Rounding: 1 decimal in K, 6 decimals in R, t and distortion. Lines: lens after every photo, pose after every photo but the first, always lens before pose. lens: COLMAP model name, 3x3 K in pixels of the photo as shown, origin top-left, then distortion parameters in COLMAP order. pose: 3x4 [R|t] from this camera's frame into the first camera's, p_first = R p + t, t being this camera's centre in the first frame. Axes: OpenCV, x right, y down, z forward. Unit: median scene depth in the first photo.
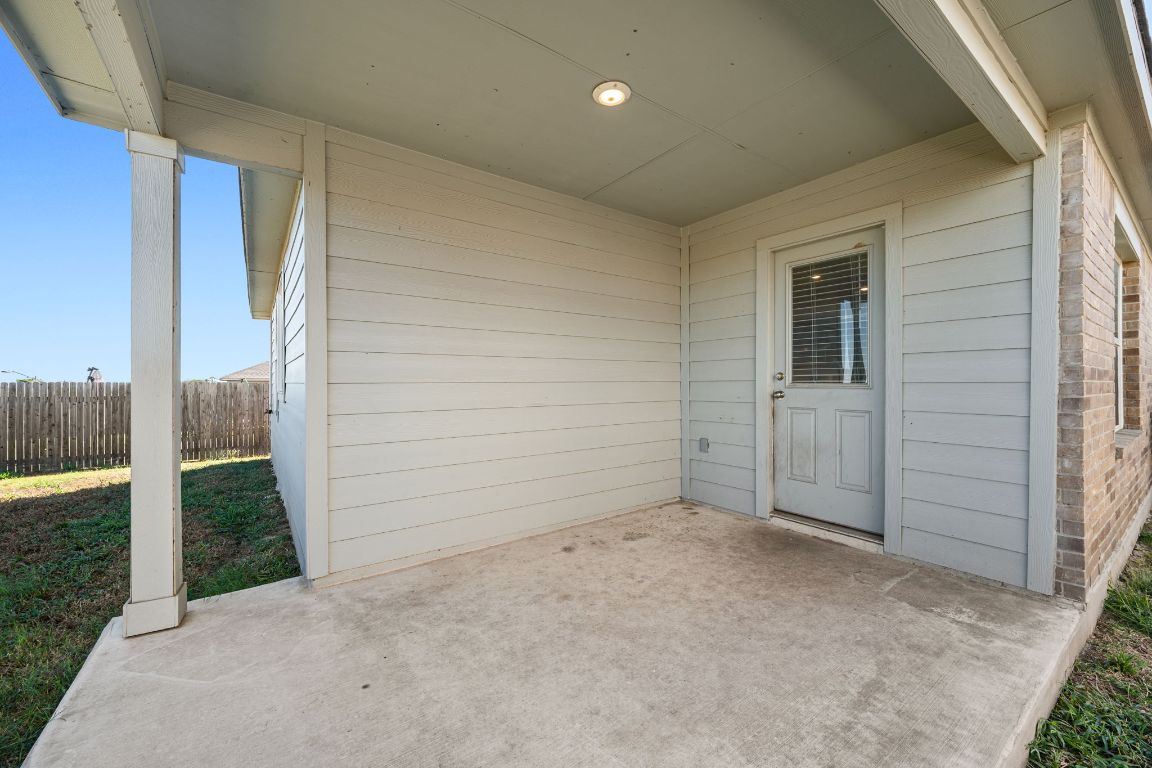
lens RADIAL K [[450.4, 0, 574.7], [0, 450.4, 384.9], [0, 0, 1]] dist [-0.001086, -0.000030]
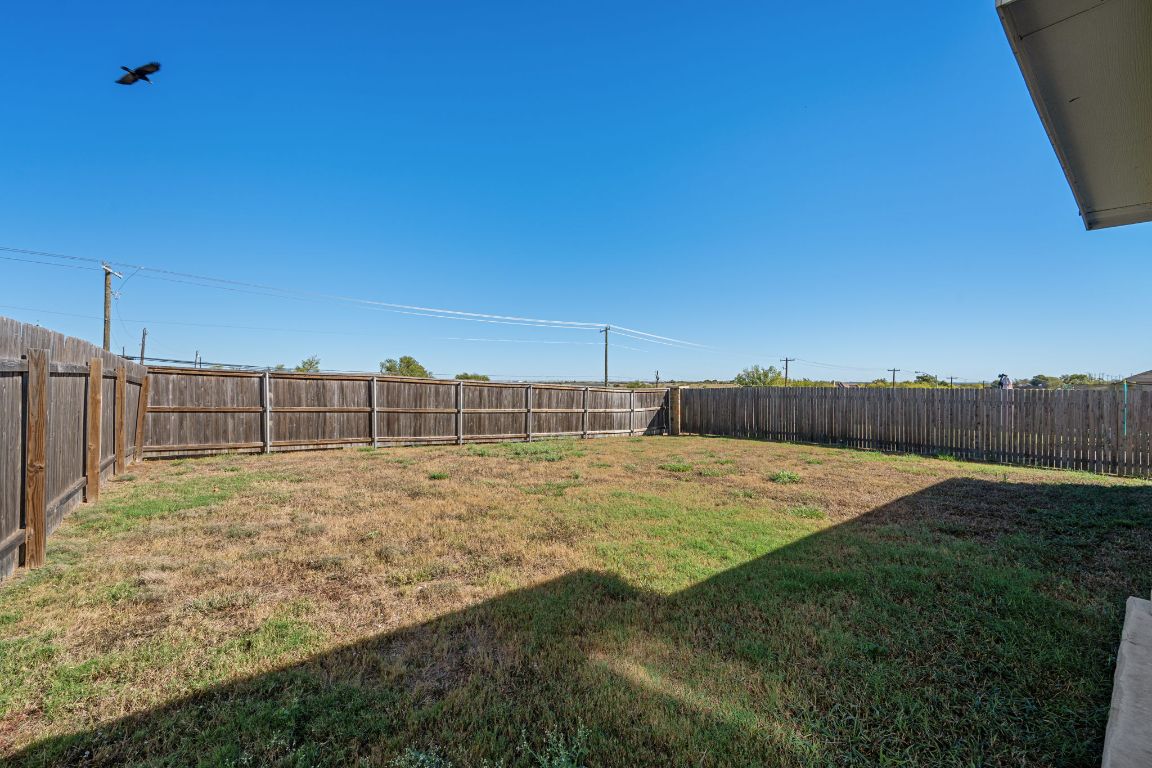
lens RADIAL K [[450.4, 0, 574.7], [0, 450.4, 384.9], [0, 0, 1]] dist [-0.001086, -0.000030]
pose [[0.024627, 0.009946, -0.999647, 0.055991], [-0.003216, 0.999946, 0.009870, -0.025410], [0.999692, 0.002972, 0.024658, -0.147278]]
